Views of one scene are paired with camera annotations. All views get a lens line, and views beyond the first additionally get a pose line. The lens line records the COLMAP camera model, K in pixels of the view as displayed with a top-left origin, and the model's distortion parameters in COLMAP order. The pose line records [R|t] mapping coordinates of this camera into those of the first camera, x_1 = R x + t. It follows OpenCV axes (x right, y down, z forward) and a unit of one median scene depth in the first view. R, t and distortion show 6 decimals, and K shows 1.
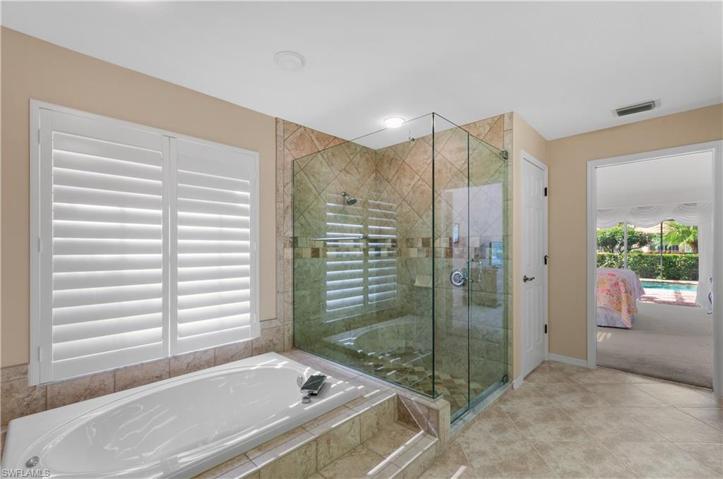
lens RADIAL K [[318.2, 0, 363.4], [0, 318.2, 244.1], [0, 0, 1]] dist [0.003623, -0.000263]
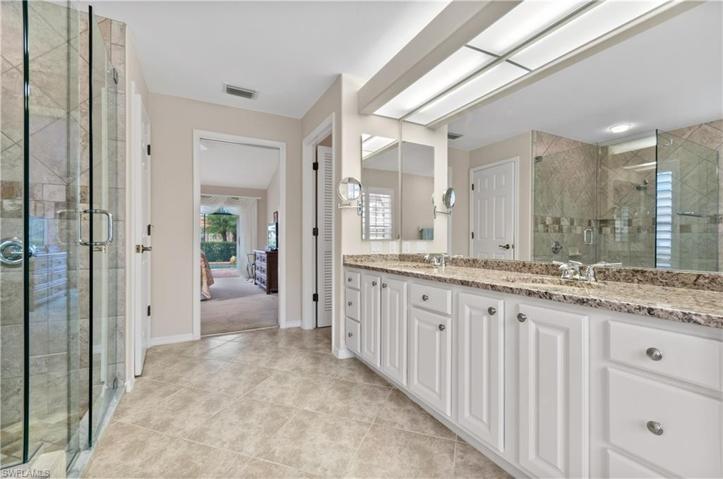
lens RADIAL K [[318.2, 0, 362.9], [0, 318.2, 241.9], [0, 0, 1]] dist [0.003623, -0.000263]
pose [[0.313263, -0.001191, 0.949666, -0.075260], [-0.009916, 0.999941, 0.004525, 0.095872], [-0.949614, -0.010834, 0.313233, 0.256933]]
